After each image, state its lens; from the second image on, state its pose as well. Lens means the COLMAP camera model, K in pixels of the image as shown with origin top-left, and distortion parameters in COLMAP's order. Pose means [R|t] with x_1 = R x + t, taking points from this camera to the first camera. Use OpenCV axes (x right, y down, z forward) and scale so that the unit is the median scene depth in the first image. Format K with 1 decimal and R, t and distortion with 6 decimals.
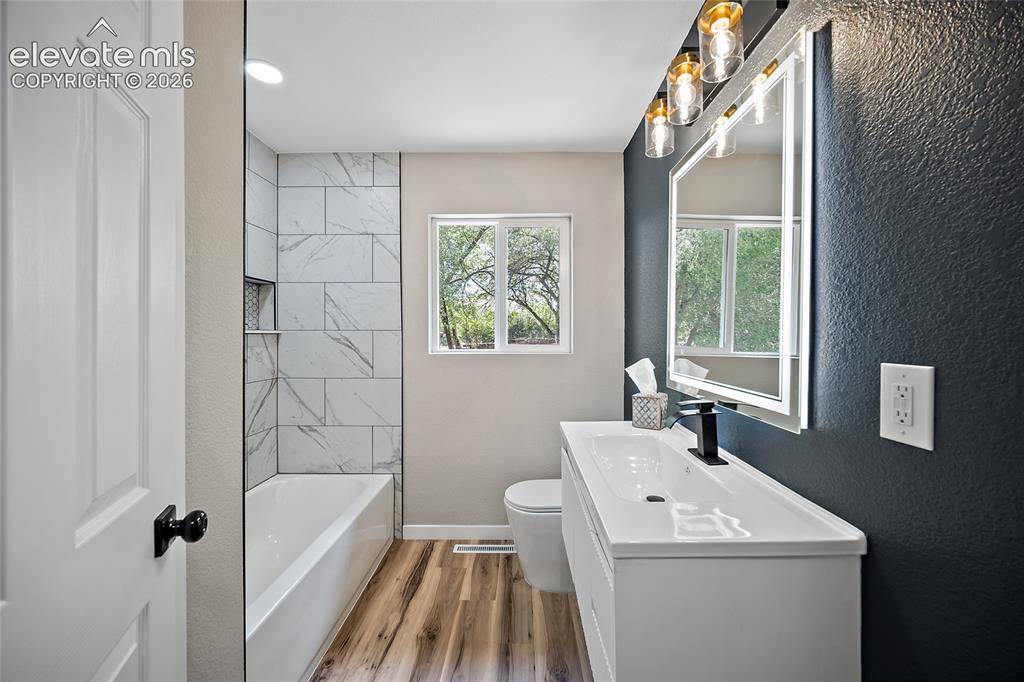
lens RADIAL K [[405.4, 0, 517.0], [0, 405.4, 338.3], [0, 0, 1]] dist [-0.002491, -0.000384]
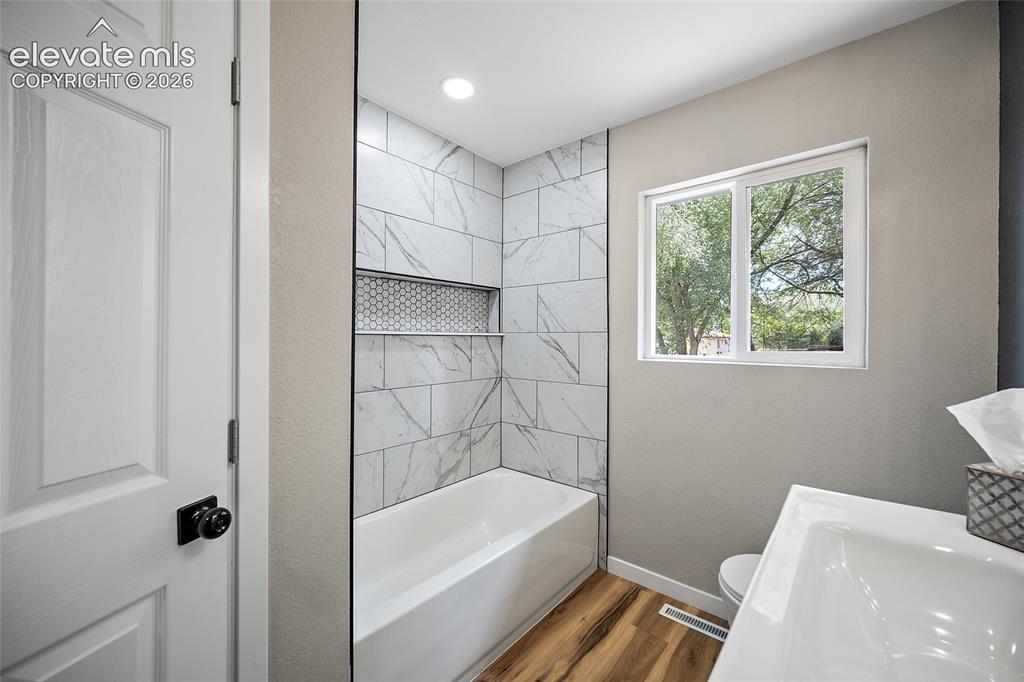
lens RADIAL K [[405.4, 0, 509.4], [0, 405.4, 340.6], [0, 0, 1]] dist [-0.002491, -0.000384]
pose [[0.766178, 0.007272, -0.642587, 0.114526], [-0.009391, 0.999956, 0.000120, 0.000621], [0.642559, 0.005942, 0.766213, 0.193065]]
